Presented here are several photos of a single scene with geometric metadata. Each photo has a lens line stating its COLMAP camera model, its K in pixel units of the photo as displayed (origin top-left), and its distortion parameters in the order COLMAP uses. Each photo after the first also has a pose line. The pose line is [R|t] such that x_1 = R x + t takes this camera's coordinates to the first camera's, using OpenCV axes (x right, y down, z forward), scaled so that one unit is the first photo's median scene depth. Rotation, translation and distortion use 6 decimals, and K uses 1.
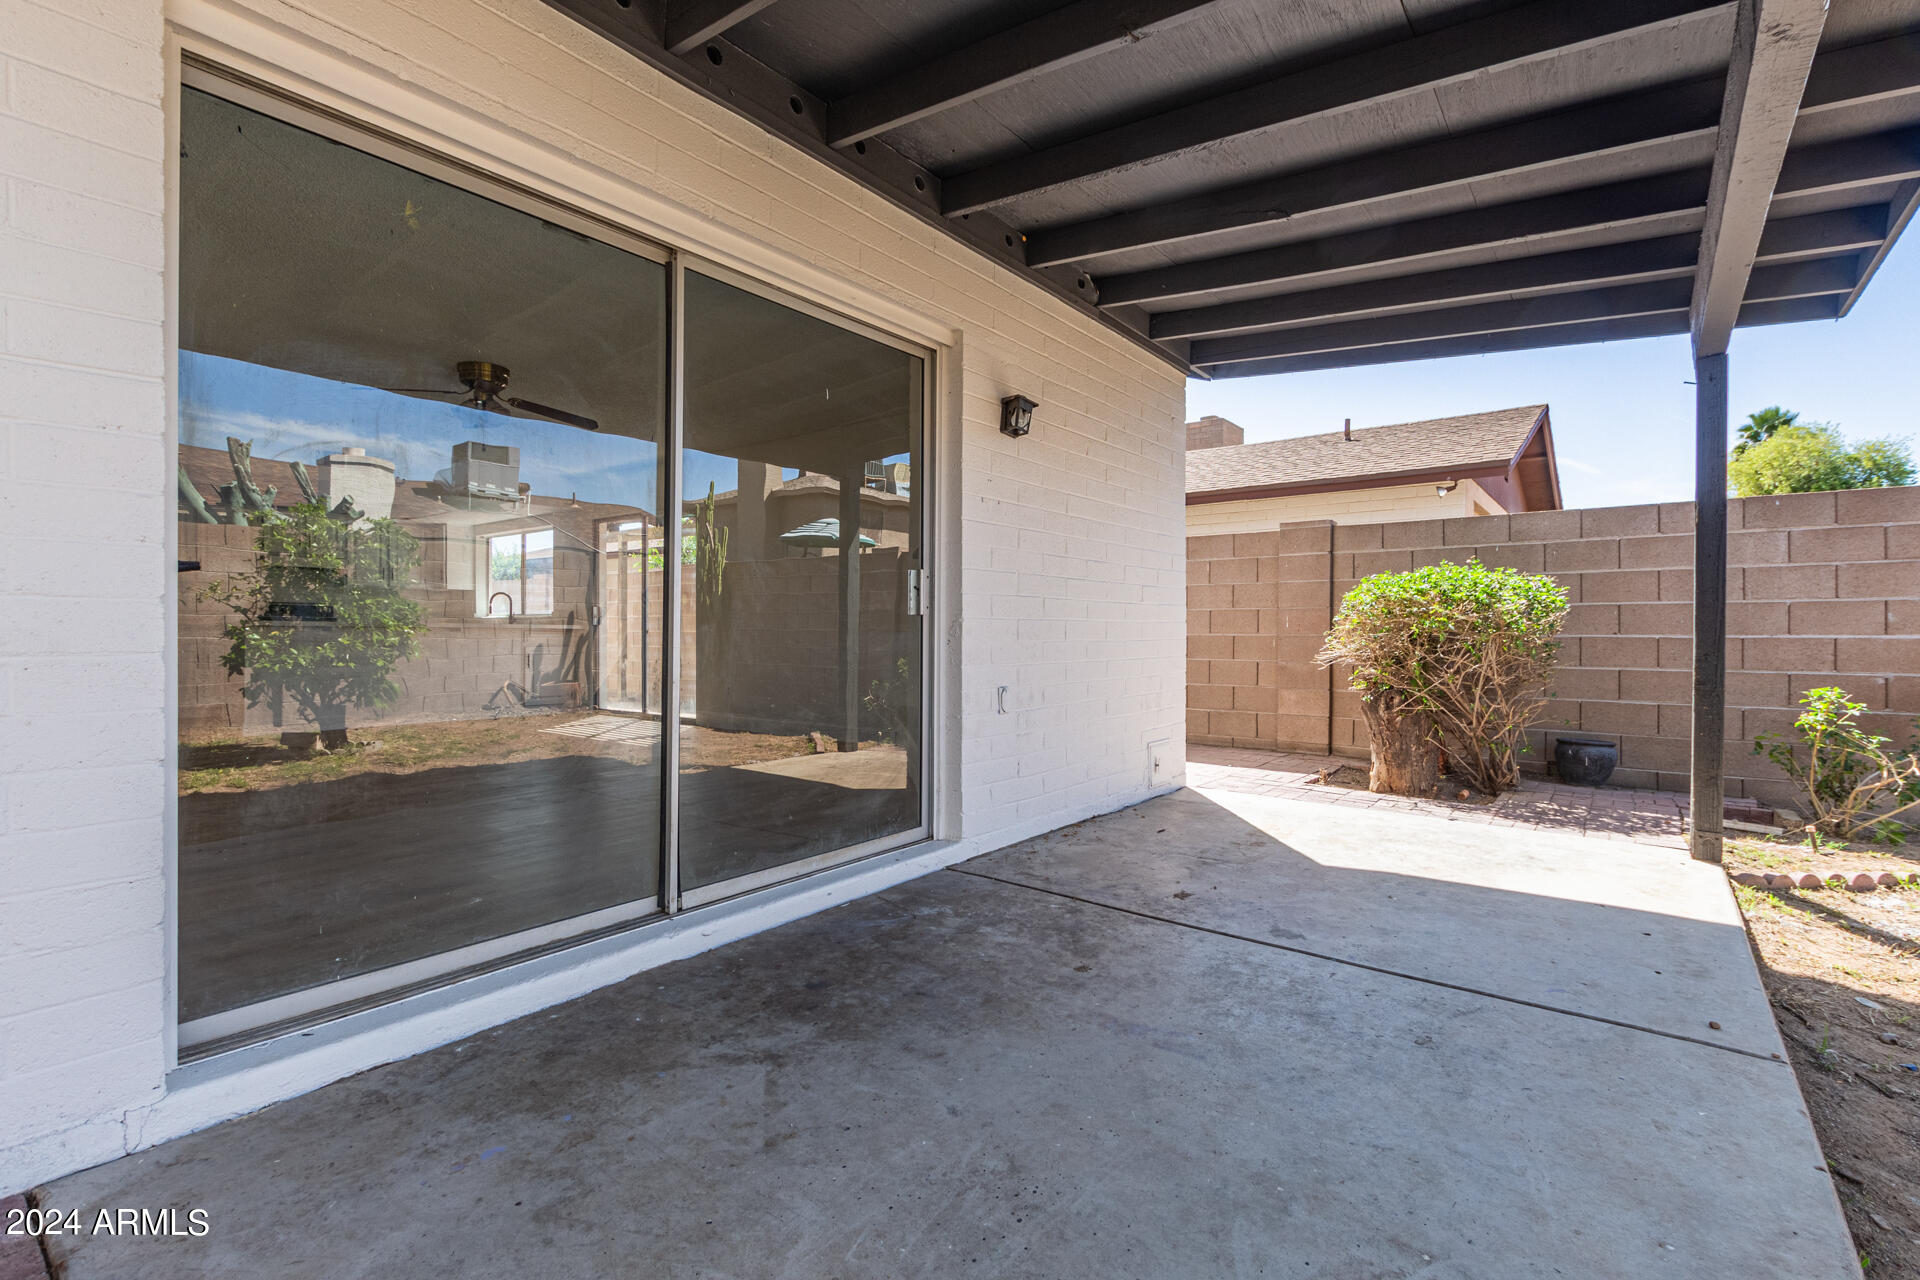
lens RADIAL K [[888.4, 0, 954.4], [0, 888.4, 634.7], [0, 0, 1]] dist [0.004014, -0.001579]
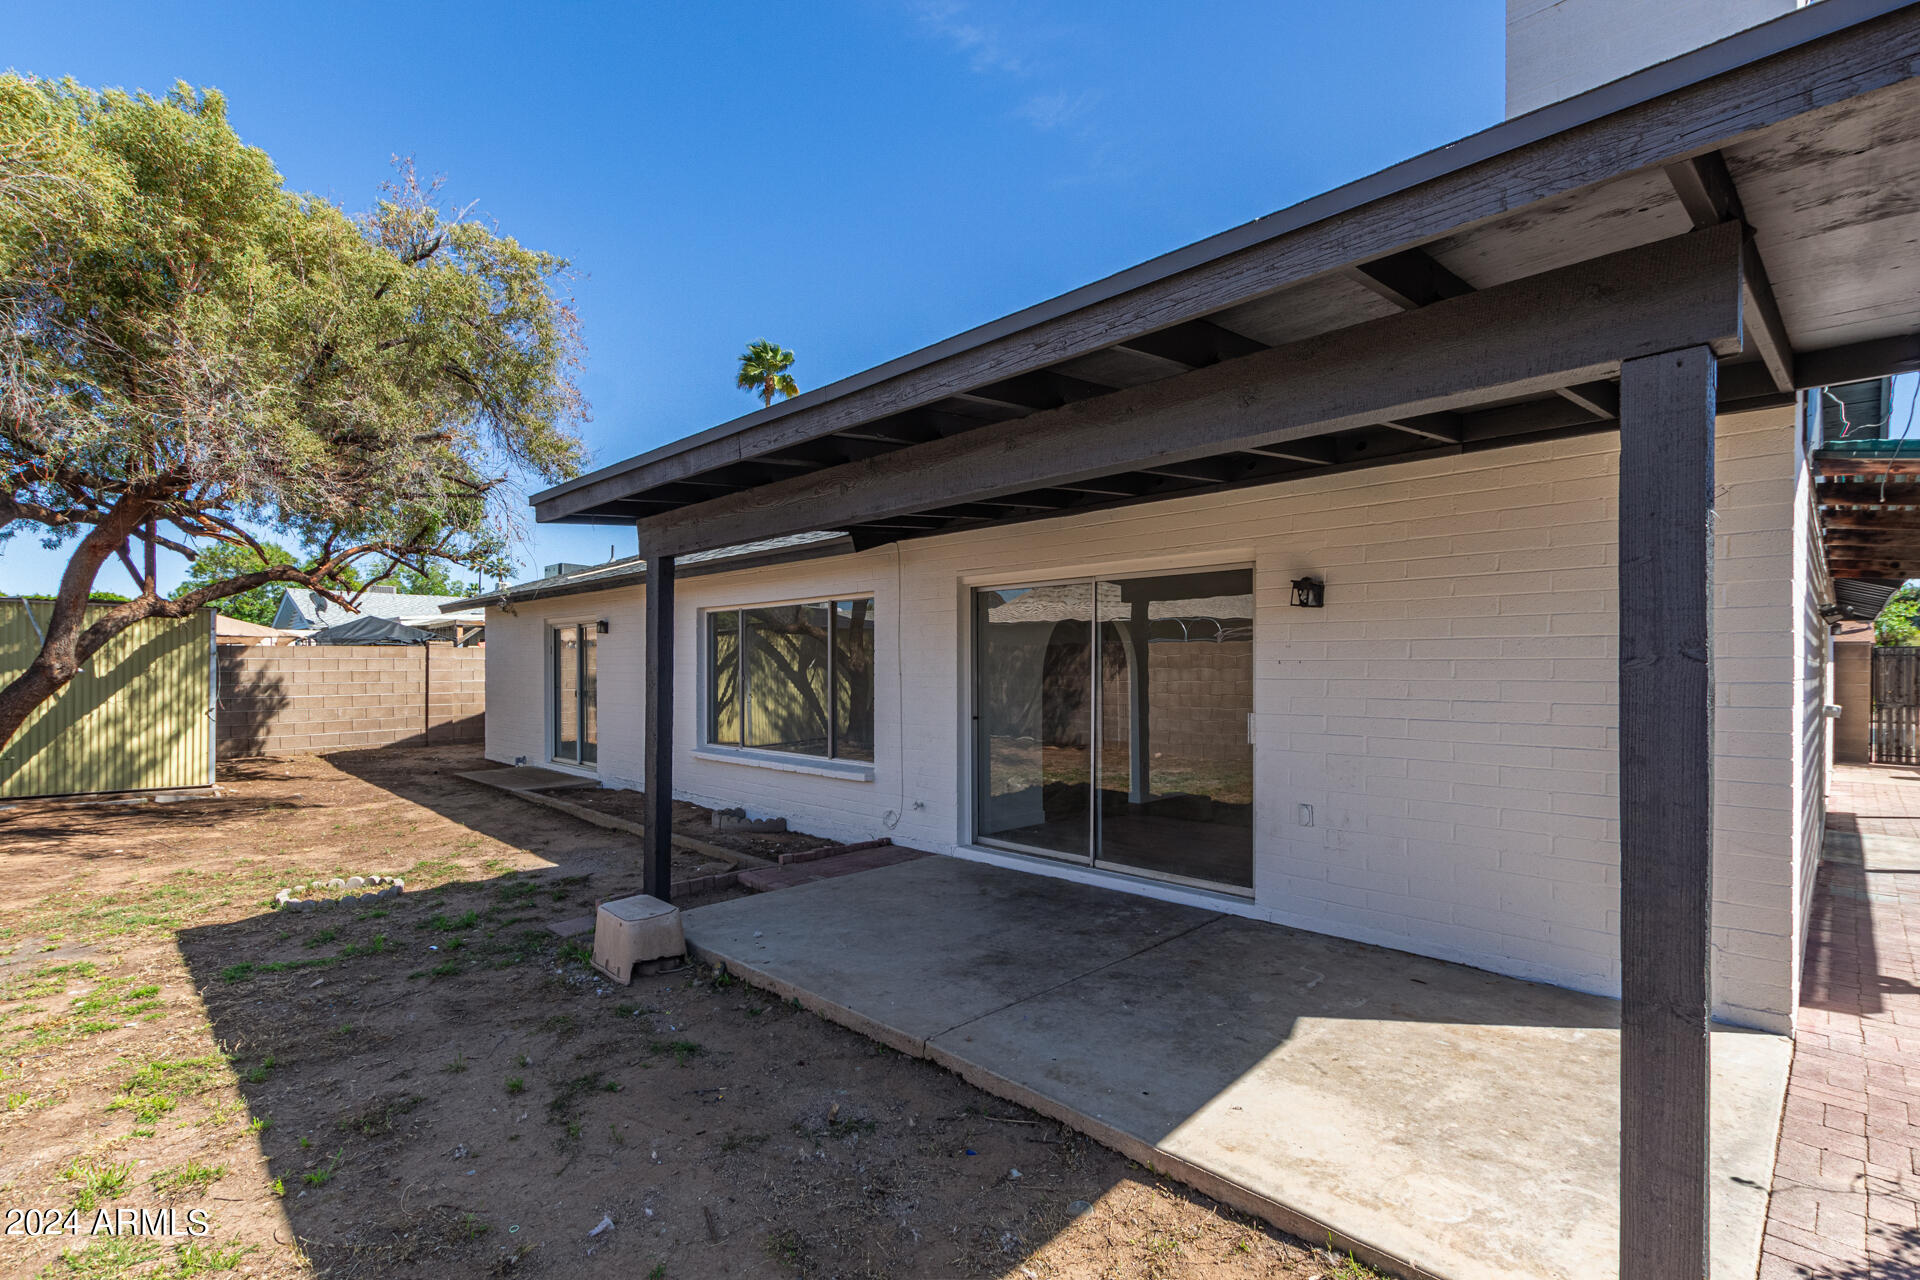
lens RADIAL K [[888.4, 0, 968.2], [0, 888.4, 666.7], [0, 0, 1]] dist [0.004014, -0.001579]
pose [[-0.130573, -0.005024, -0.991426, 1.961651], [-0.006656, 0.999969, -0.004190, -0.186373], [0.991416, 0.006052, -0.130603, 0.966360]]
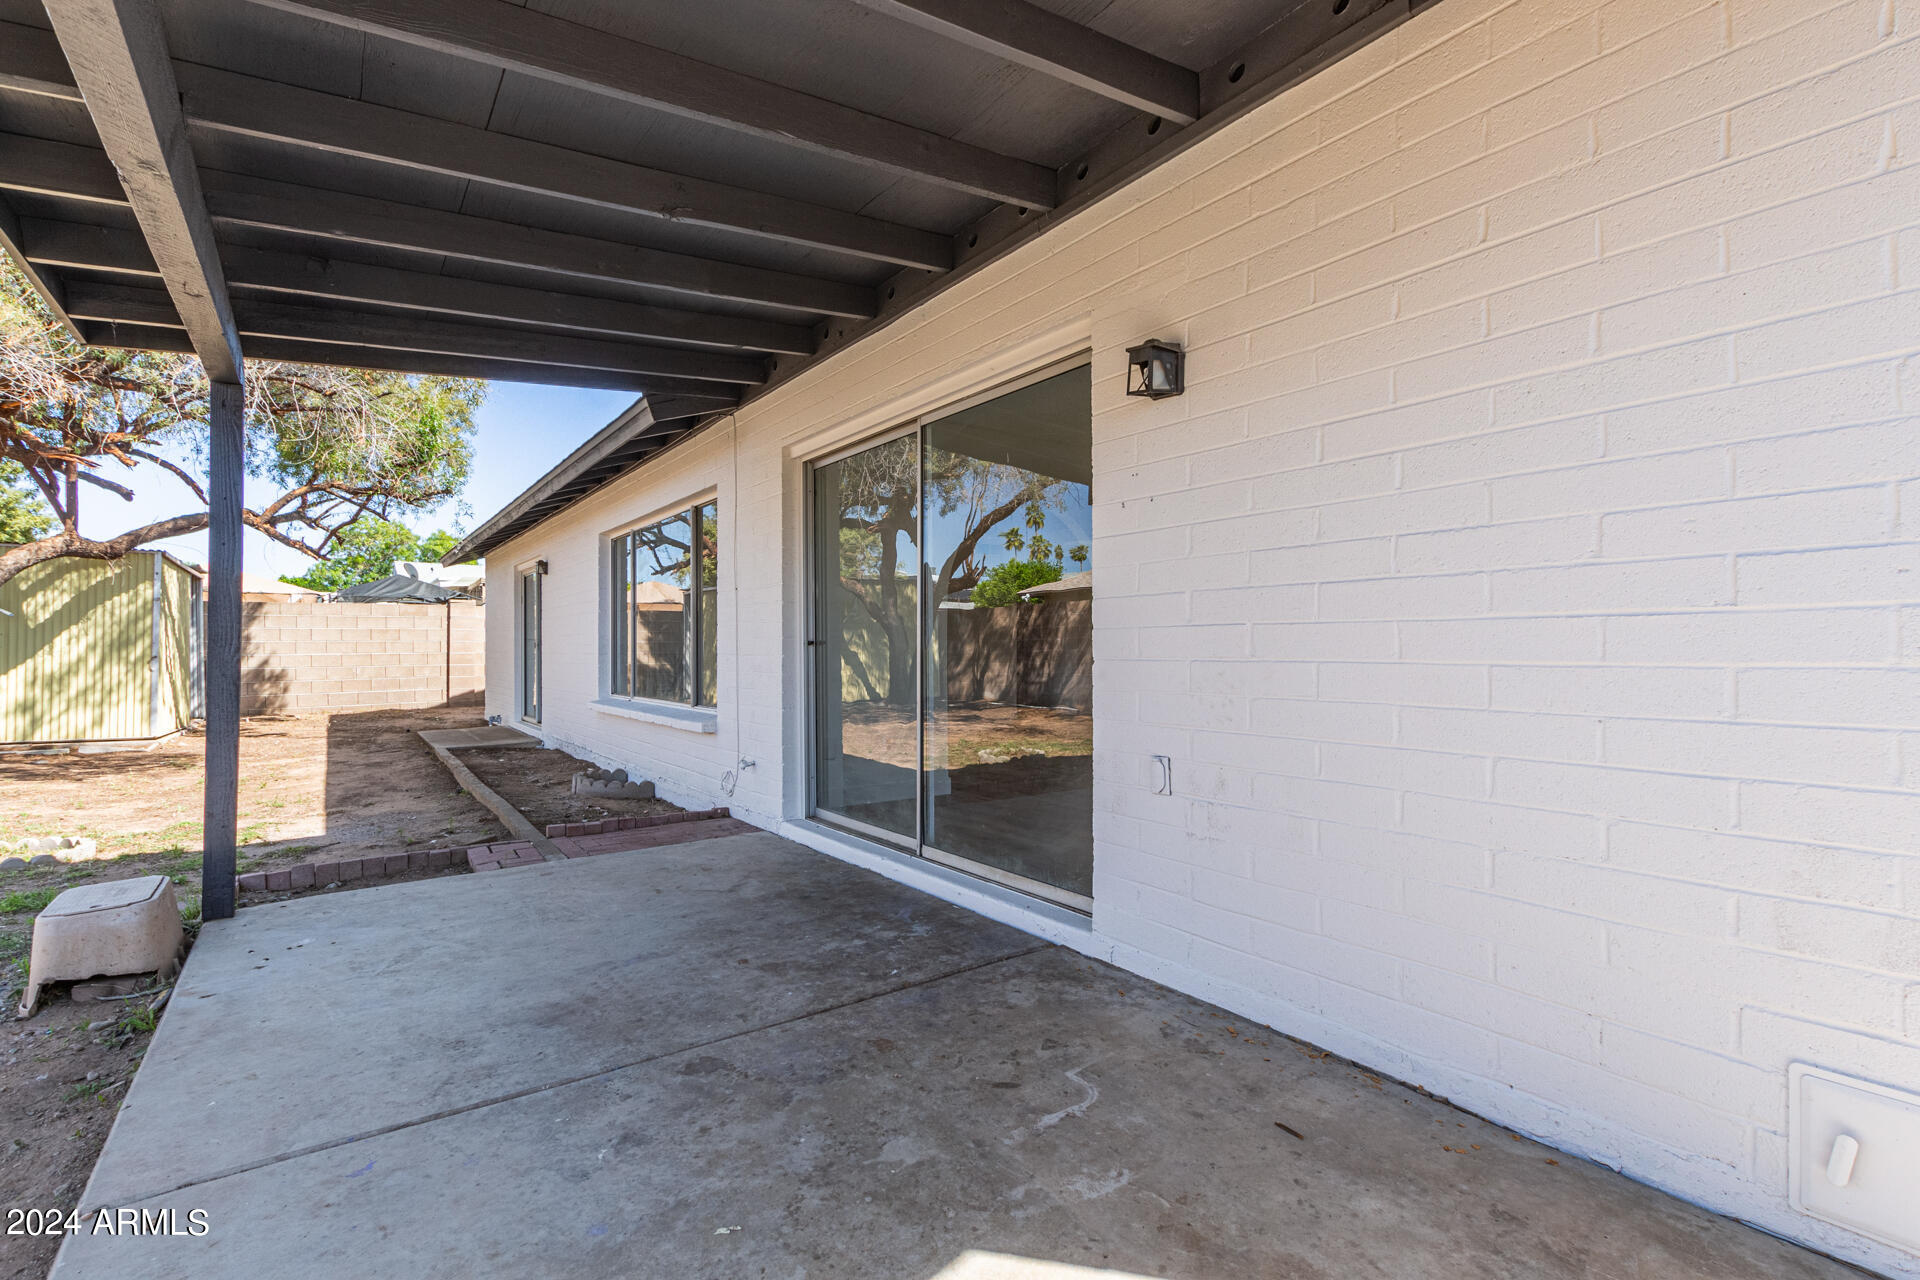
lens RADIAL K [[888.4, 0, 966.0], [0, 888.4, 641.6], [0, 0, 1]] dist [0.004014, -0.001579]
pose [[-0.286587, -0.009787, -0.958004, 1.097989], [-0.002967, 0.999952, -0.009328, -0.036260], [0.958050, 0.000169, -0.286602, 1.490083]]
